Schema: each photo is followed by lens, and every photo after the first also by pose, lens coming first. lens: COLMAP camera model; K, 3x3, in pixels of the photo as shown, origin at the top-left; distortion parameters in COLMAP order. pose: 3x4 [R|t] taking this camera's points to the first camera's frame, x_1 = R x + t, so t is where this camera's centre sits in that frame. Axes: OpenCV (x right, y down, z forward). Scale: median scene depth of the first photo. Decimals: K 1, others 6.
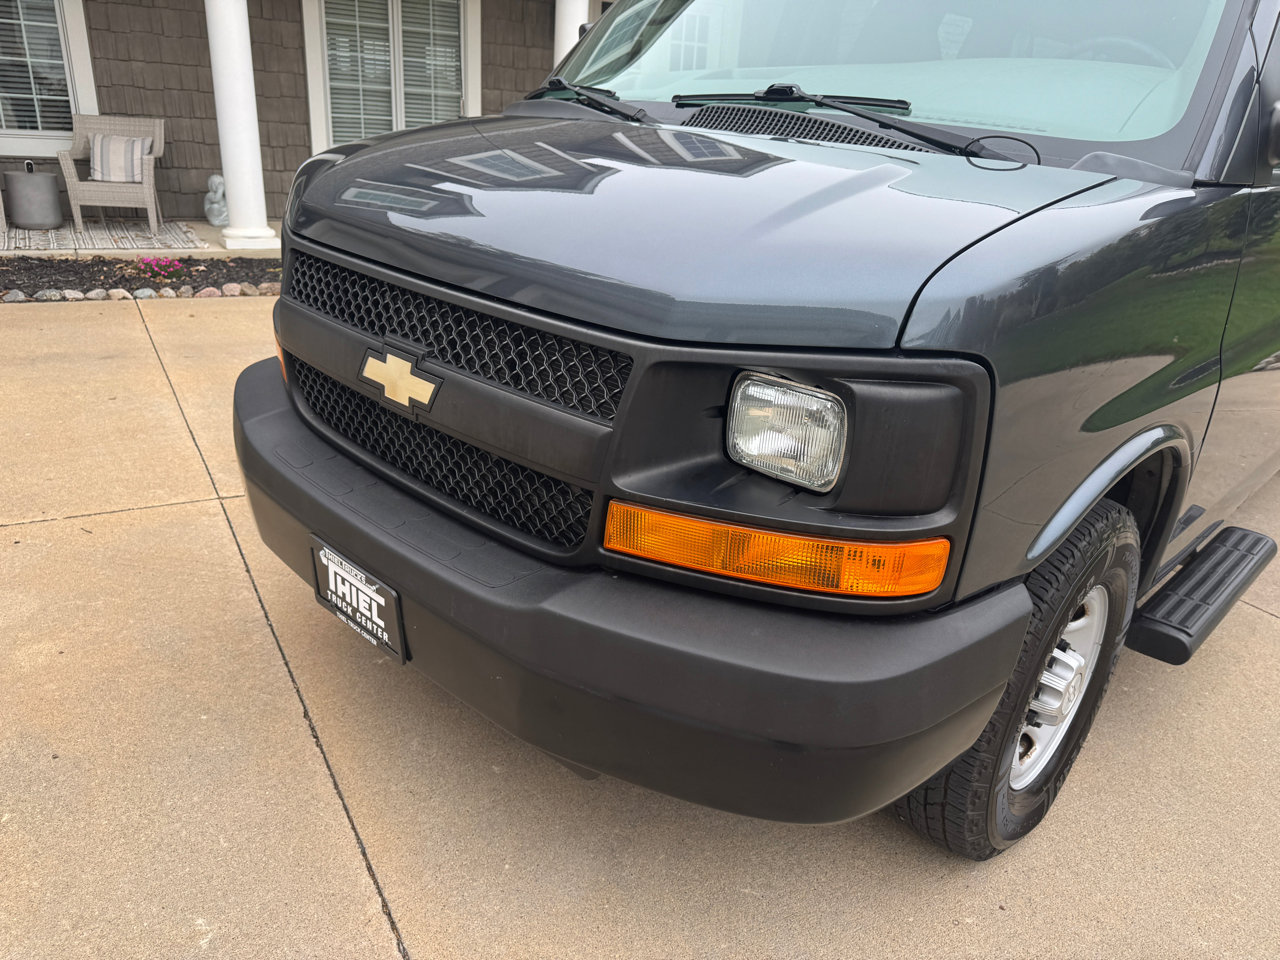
lens RADIAL K [[905.3, 0, 639.9], [0, 905.3, 485.1], [0, 0, 1]] dist [0.054127, -0.057118]
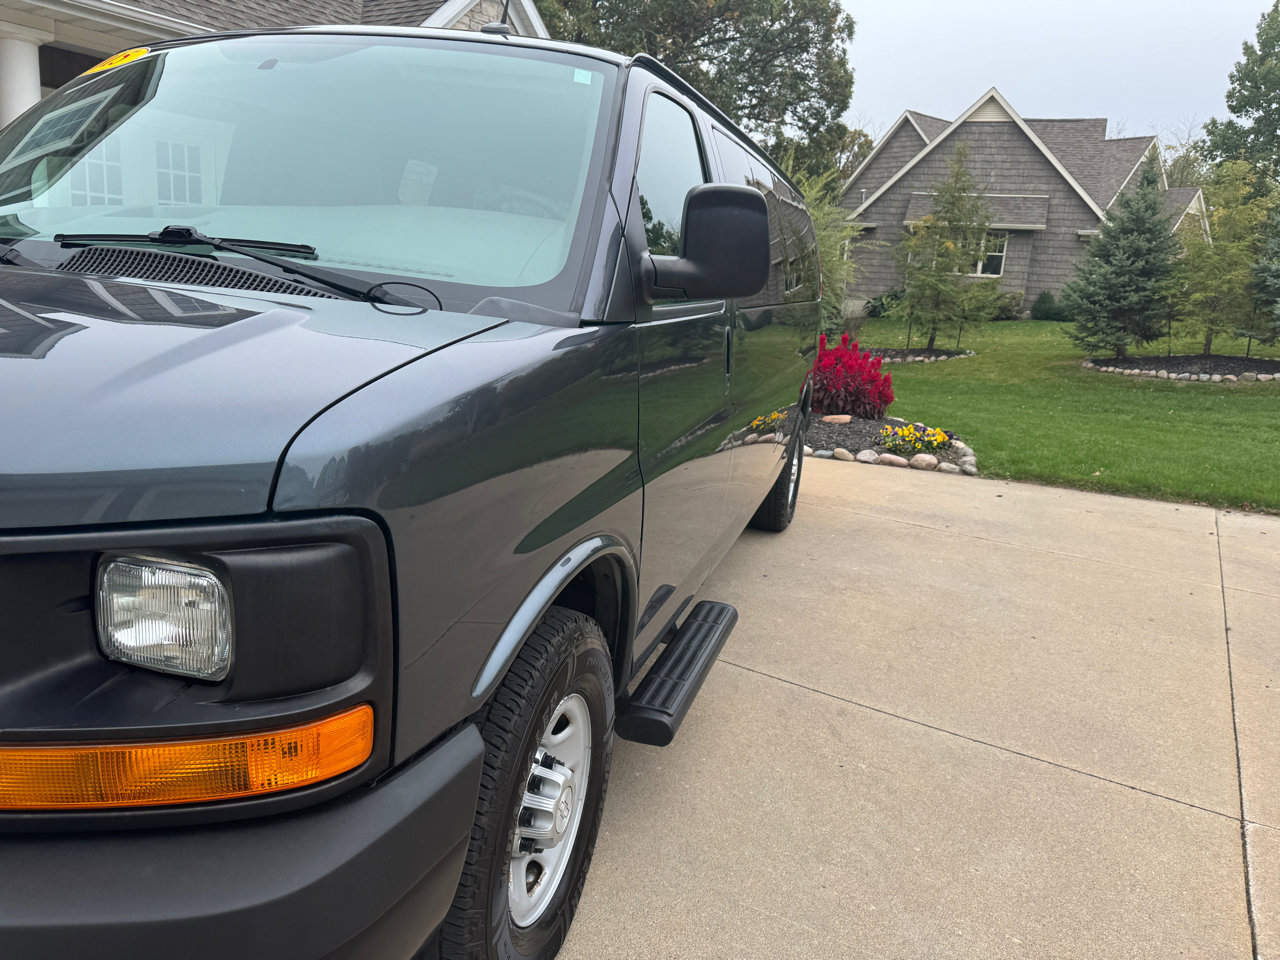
lens RADIAL K [[891.5, 0, 639.4], [0, 891.5, 470.5], [0, 0, 1]] dist [0.108971, -0.165678]
pose [[0.887984, -0.104549, 0.447832, 0.142025], [0.165598, 0.981182, -0.099293, -0.026791], [-0.429024, 0.162331, 0.888587, 0.019375]]
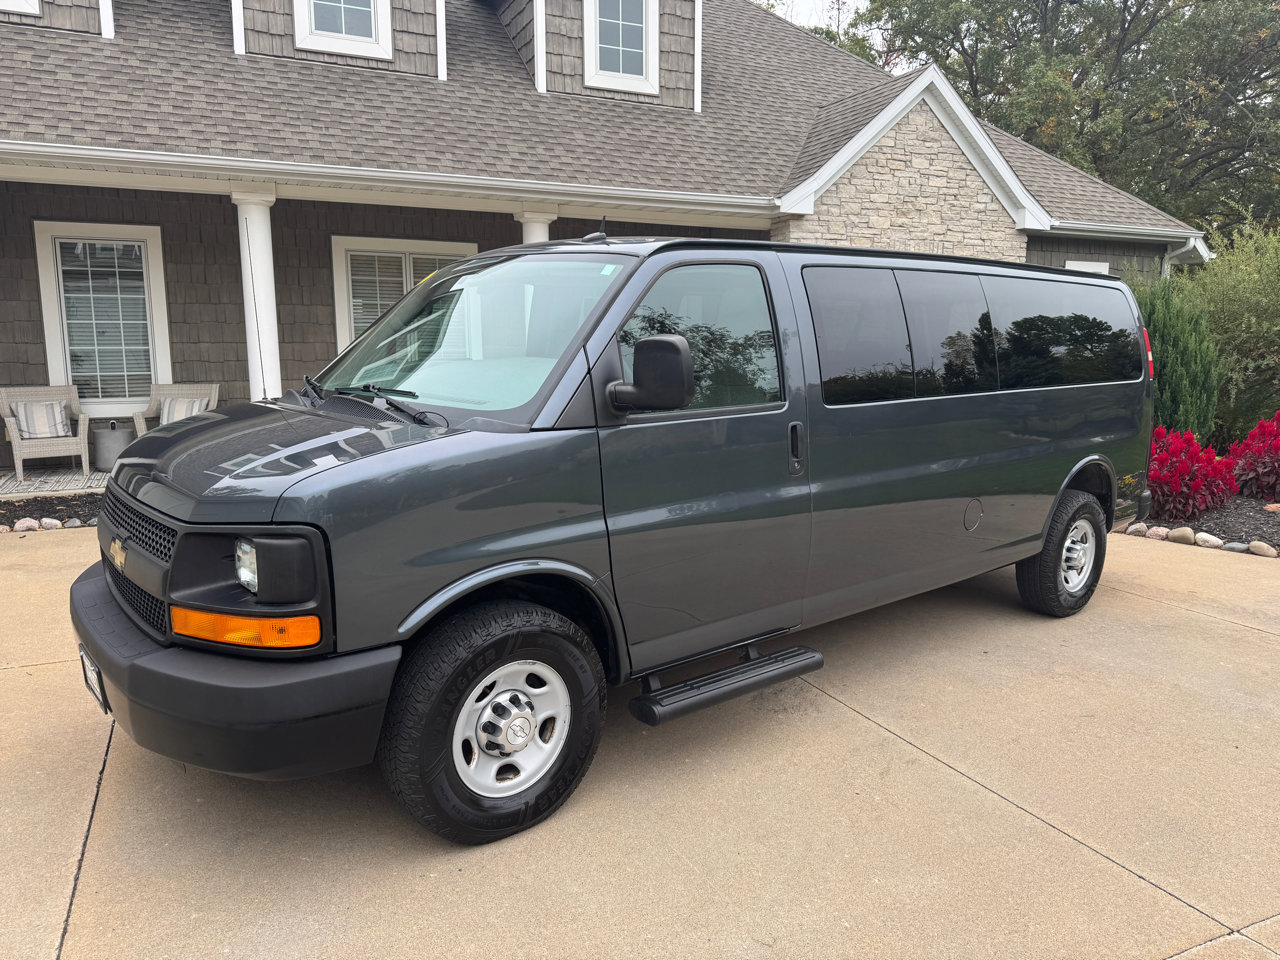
lens RADIAL K [[898.9, 0, 659.1], [0, 898.9, 477.6], [0, 0, 1]] dist [0.031606, -0.034665]
pose [[0.994976, -0.047661, -0.088039, 0.918440], [0.026286, 0.972922, -0.229633, 0.171480], [0.096599, 0.226165, 0.969287, -0.653374]]
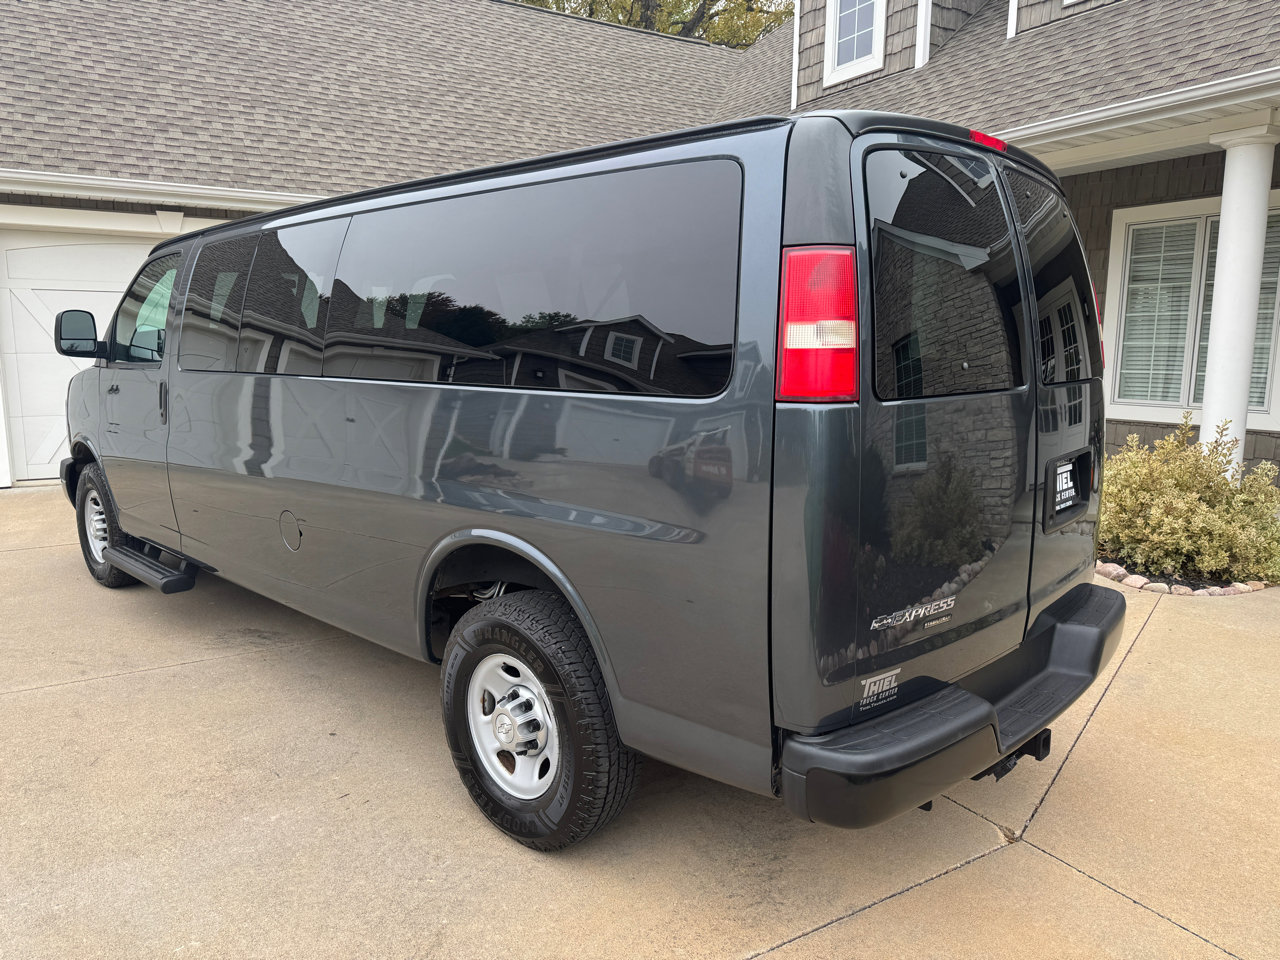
lens RADIAL K [[933.6, 0, 640.0], [0, 933.6, 480.0], [0, 0, 1]] dist [0.018200, -0.014513]
pose [[-0.005636, 0.082368, -0.996586, 3.711401], [-0.375651, 0.923435, 0.078446, -0.877387], [0.926744, 0.374810, 0.025737, 2.645448]]
